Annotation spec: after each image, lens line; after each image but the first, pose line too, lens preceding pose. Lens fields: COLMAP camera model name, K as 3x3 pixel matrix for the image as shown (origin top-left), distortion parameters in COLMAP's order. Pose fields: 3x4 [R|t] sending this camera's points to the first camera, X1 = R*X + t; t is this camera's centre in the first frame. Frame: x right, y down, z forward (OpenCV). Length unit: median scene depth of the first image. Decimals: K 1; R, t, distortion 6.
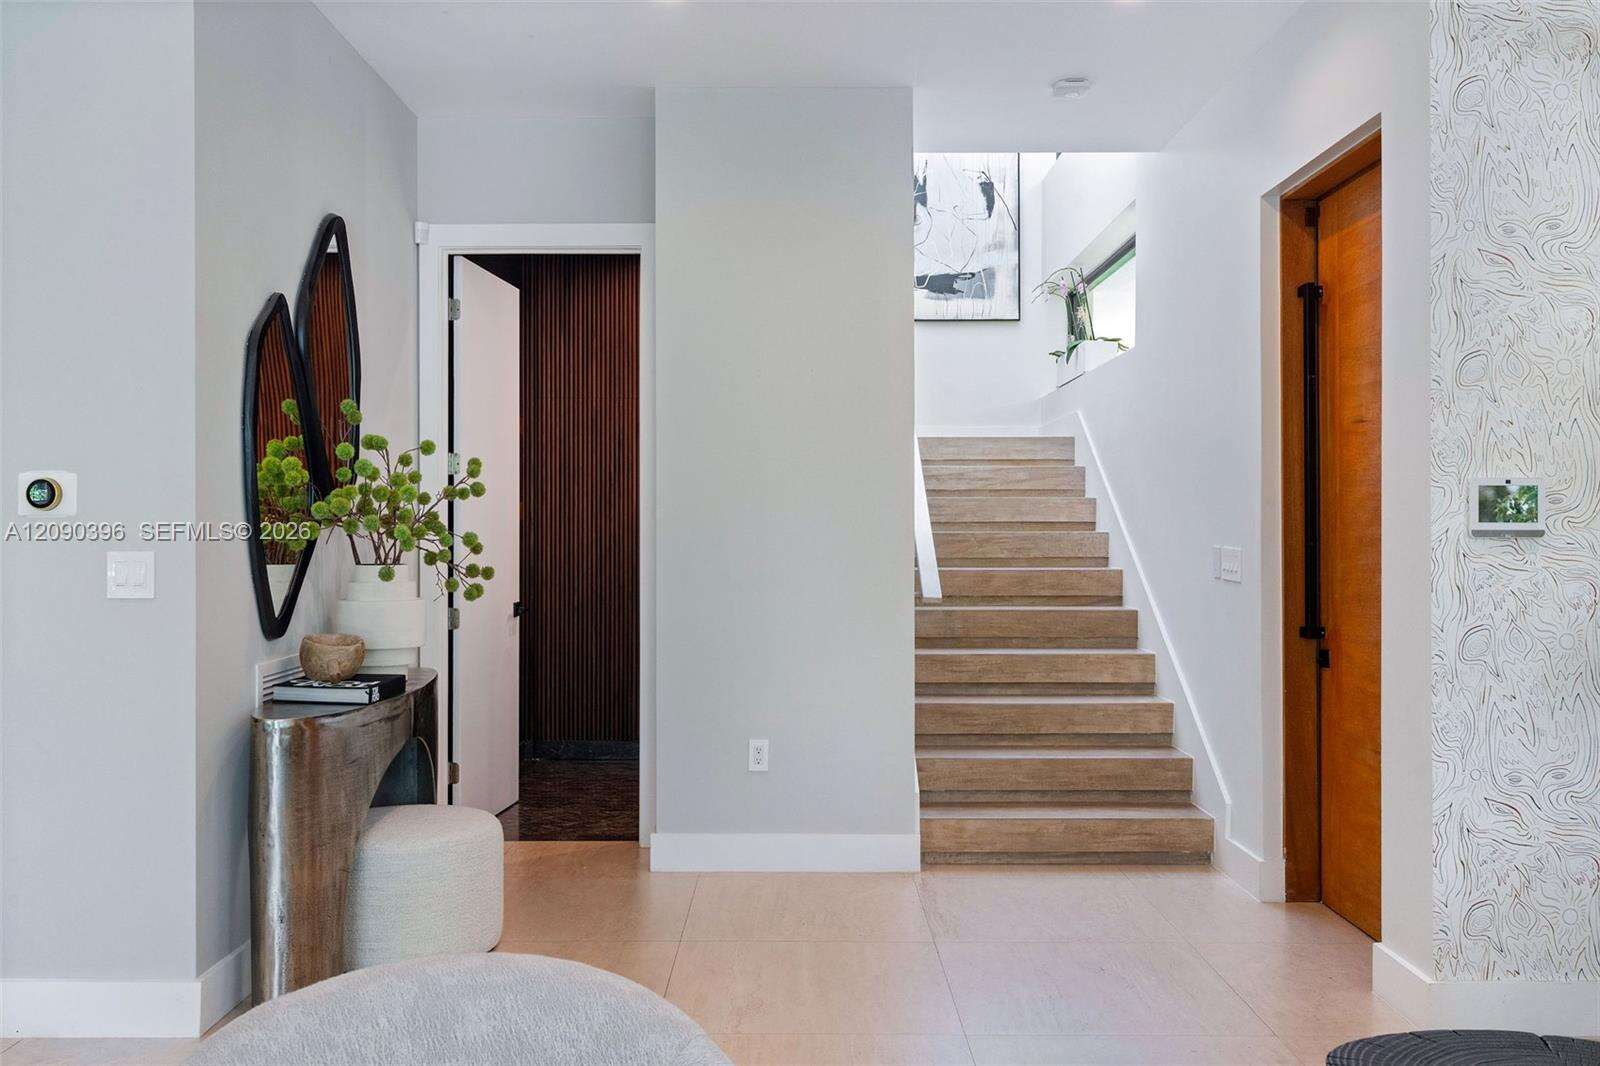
lens RADIAL K [[1429.5, 0, 798.4], [0, 1429.5, 538.7], [0, 0, 1]] dist [0.004100, -0.009536]
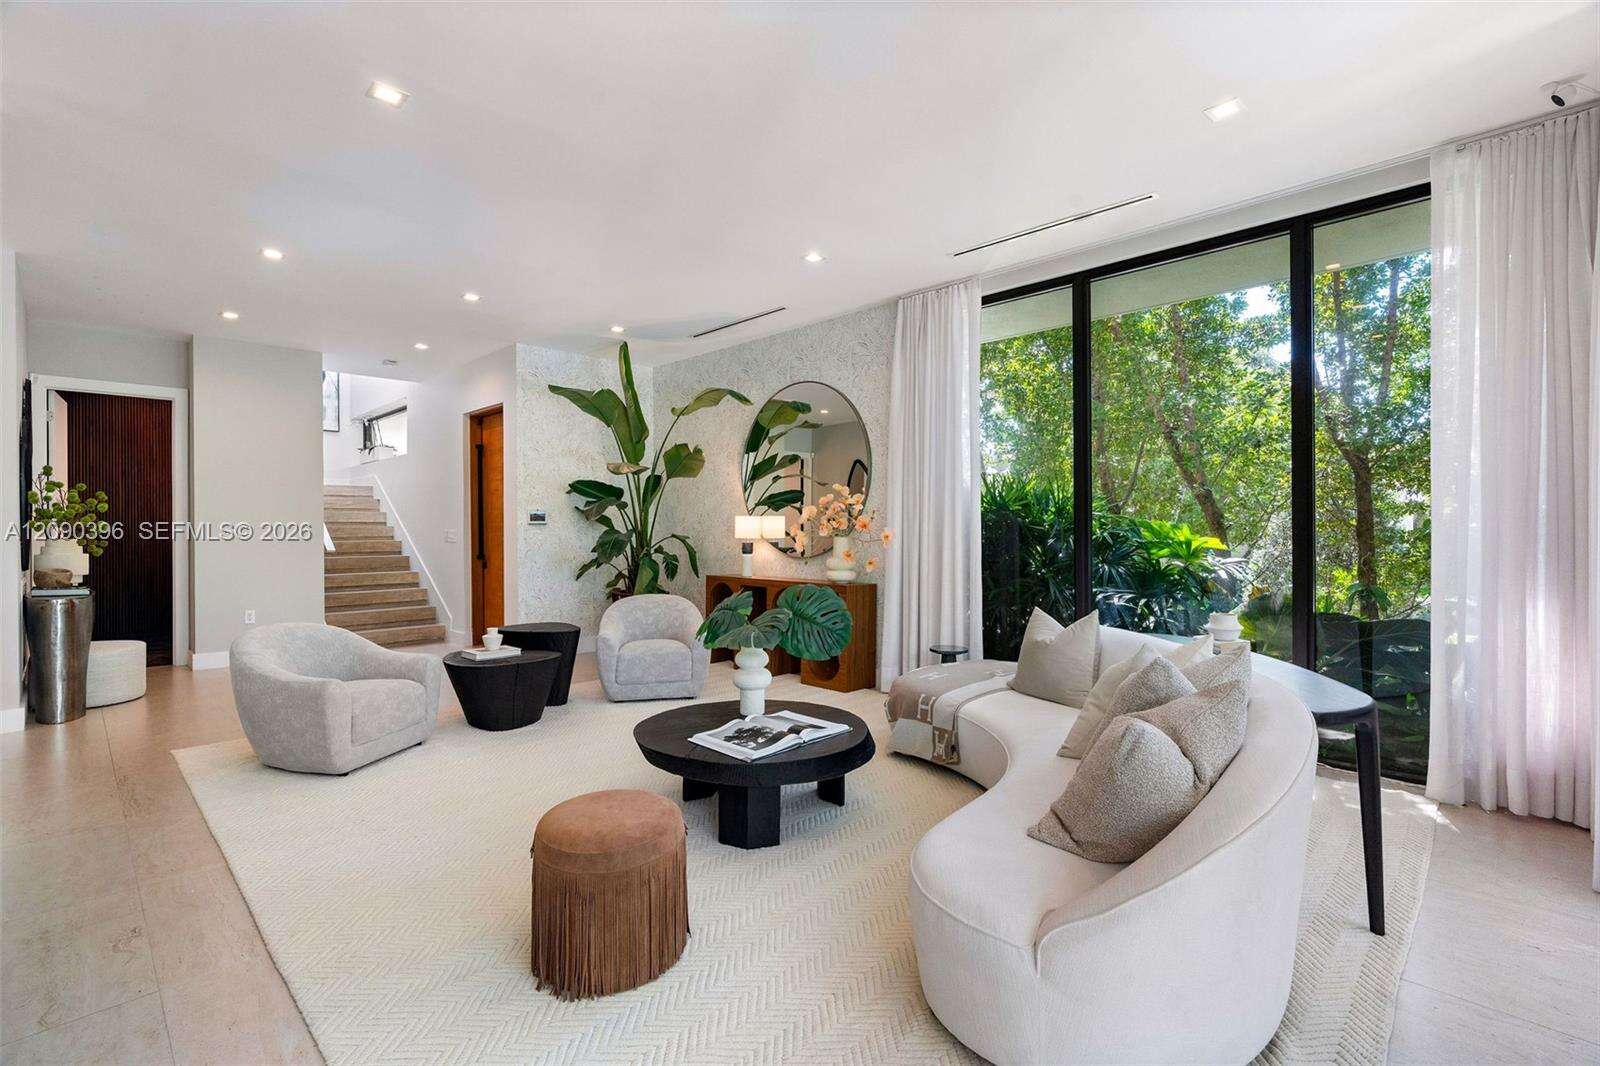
lens RADIAL K [[715.8, 0, 790.4], [0, 715.8, 526.6], [0, 0, 1]] dist [-0.010456, 0.002357]
pose [[0.715211, -0.002802, 0.698903, -0.240478], [0.008413, 0.999954, -0.004601, 0.011874], [-0.698858, 0.009170, 0.715202, -0.570494]]
